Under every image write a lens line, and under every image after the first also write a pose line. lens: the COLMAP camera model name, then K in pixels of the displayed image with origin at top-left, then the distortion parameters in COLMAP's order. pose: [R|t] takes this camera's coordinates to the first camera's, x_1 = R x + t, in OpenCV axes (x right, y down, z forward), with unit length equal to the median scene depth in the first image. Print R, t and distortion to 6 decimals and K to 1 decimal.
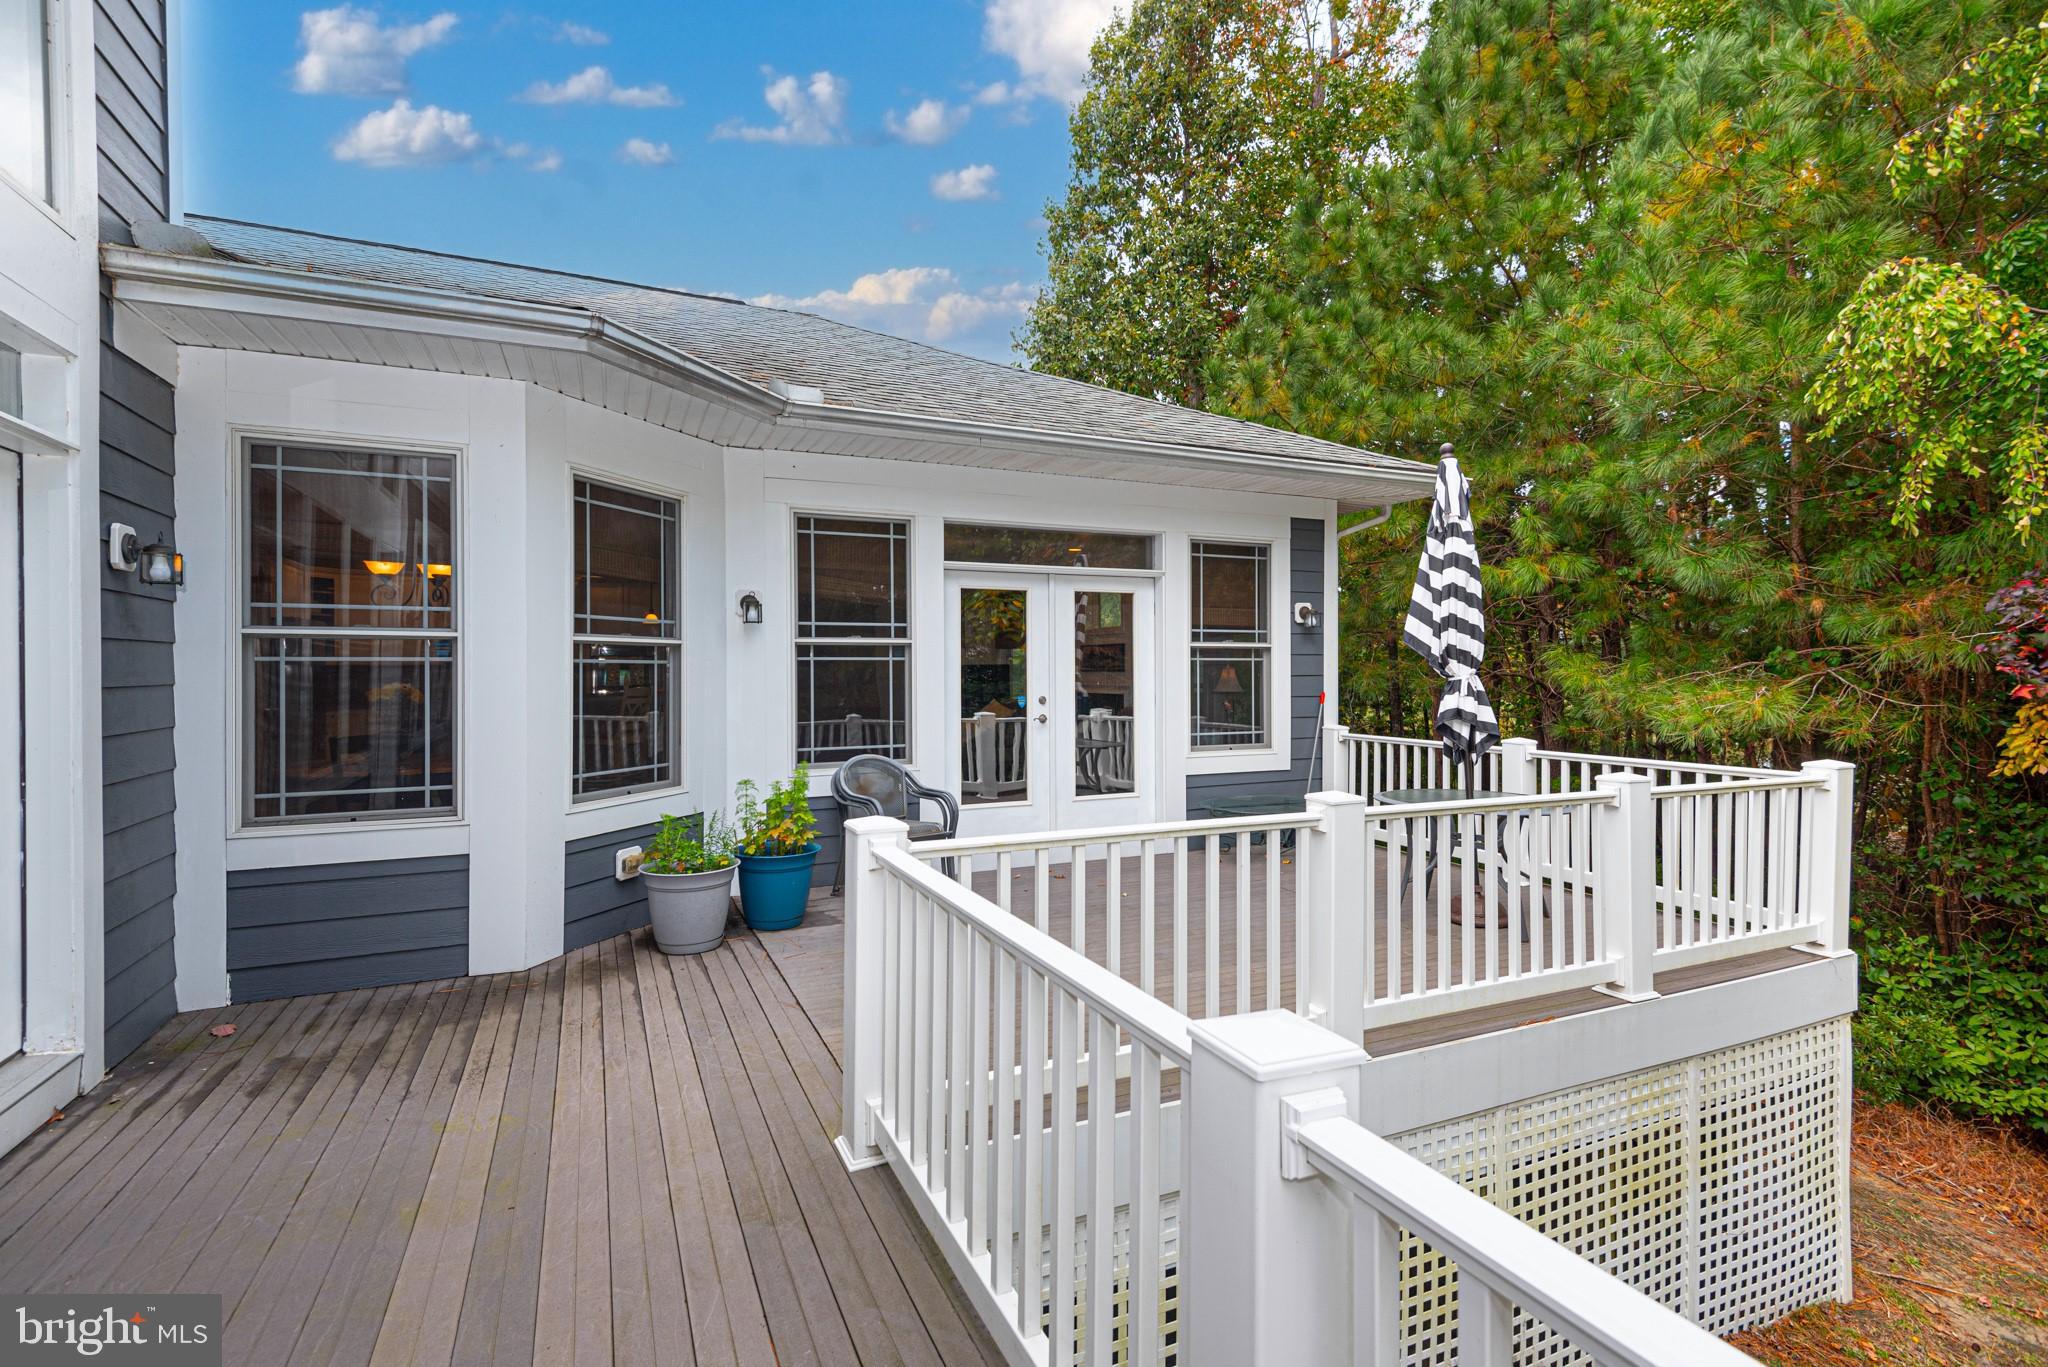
lens RADIAL K [[988.1, 0, 1064.3], [0, 988.1, 673.3], [0, 0, 1]] dist [0.010797, -0.001471]
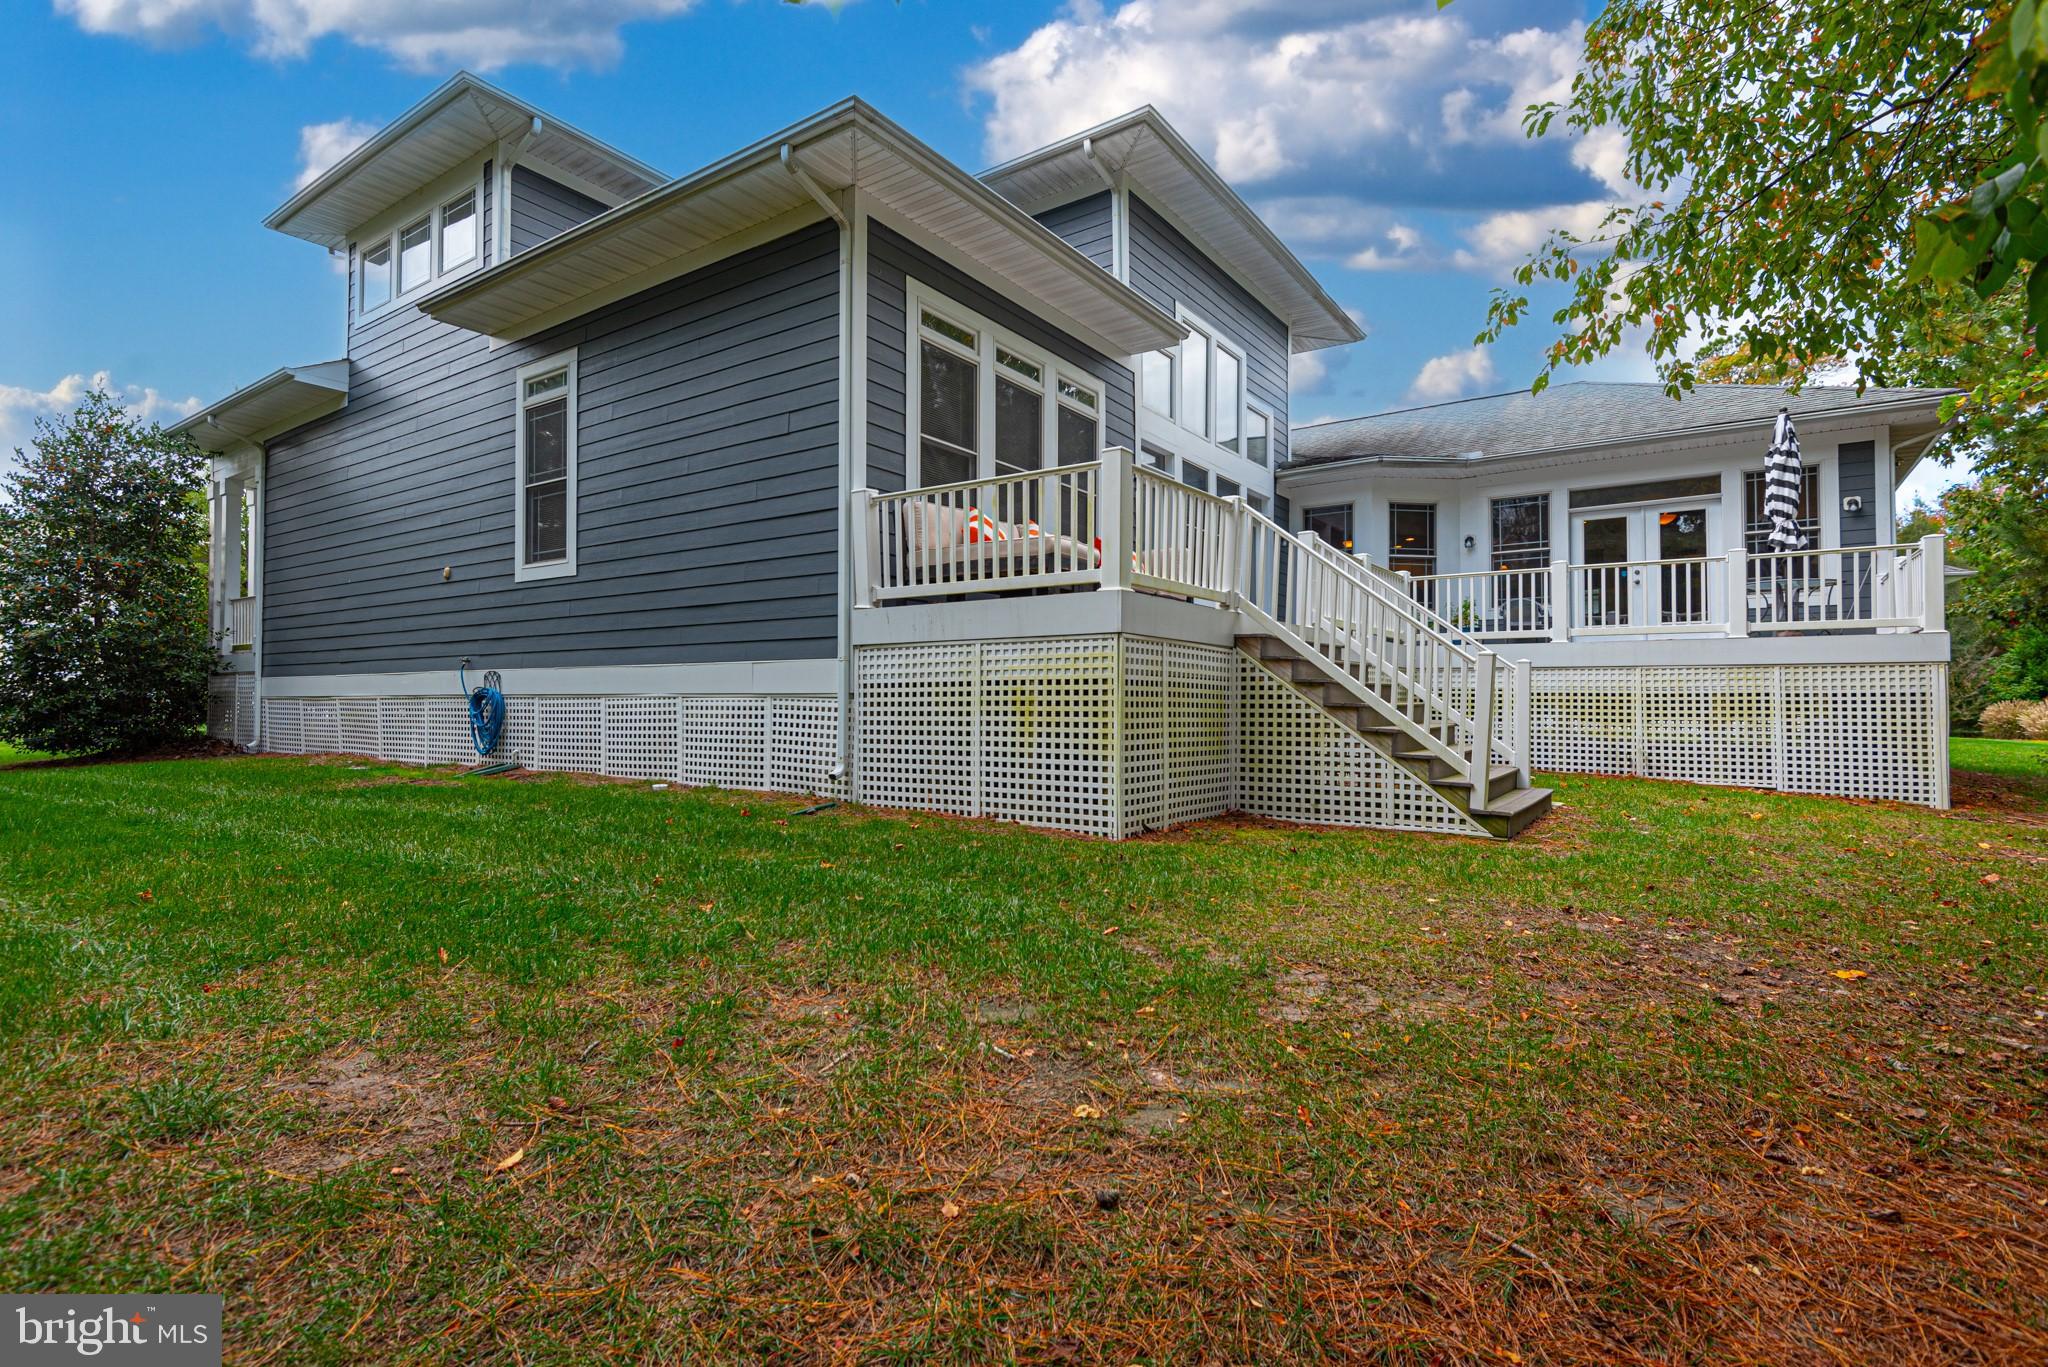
lens RADIAL K [[988.1, 0, 1006.5], [0, 988.1, 676.1], [0, 0, 1]] dist [0.010797, -0.001471]
pose [[0.500140, -0.022178, -0.865660, 1.341018], [0.002532, 0.999705, -0.024149, 0.353353], [0.865941, 0.009886, 0.500049, -1.339847]]
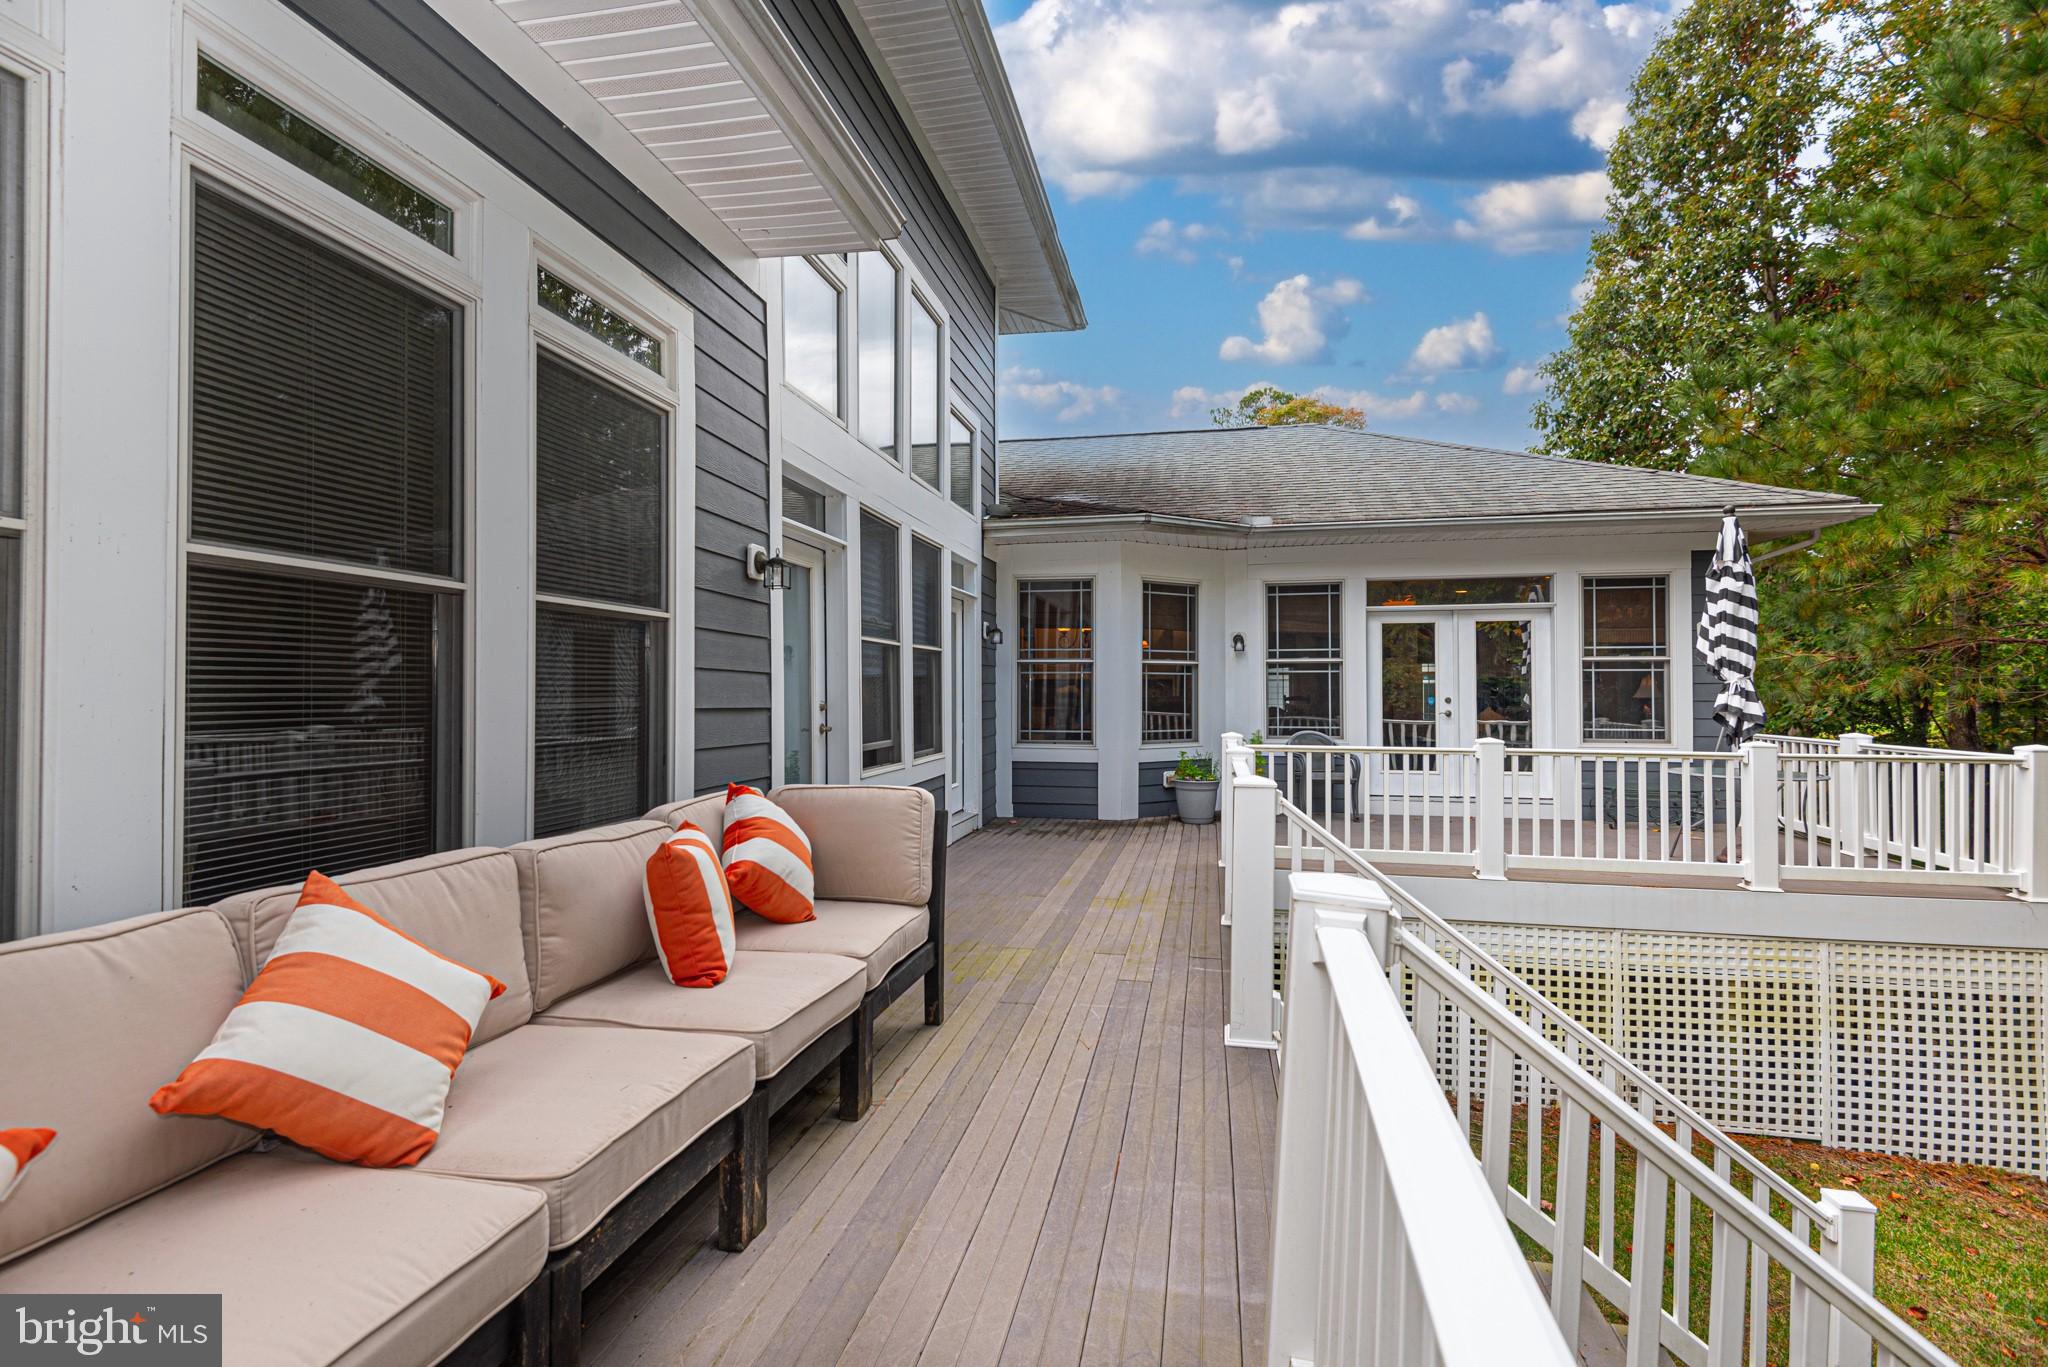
lens RADIAL K [[988.1, 0, 1000.8], [0, 988.1, 683.9], [0, 0, 1]] dist [0.010797, -0.001471]
pose [[0.798438, -0.000452, -0.602077, 0.417517], [-0.003995, 0.999974, -0.006049, 0.019936], [0.602064, 0.007235, 0.798415, -0.670142]]
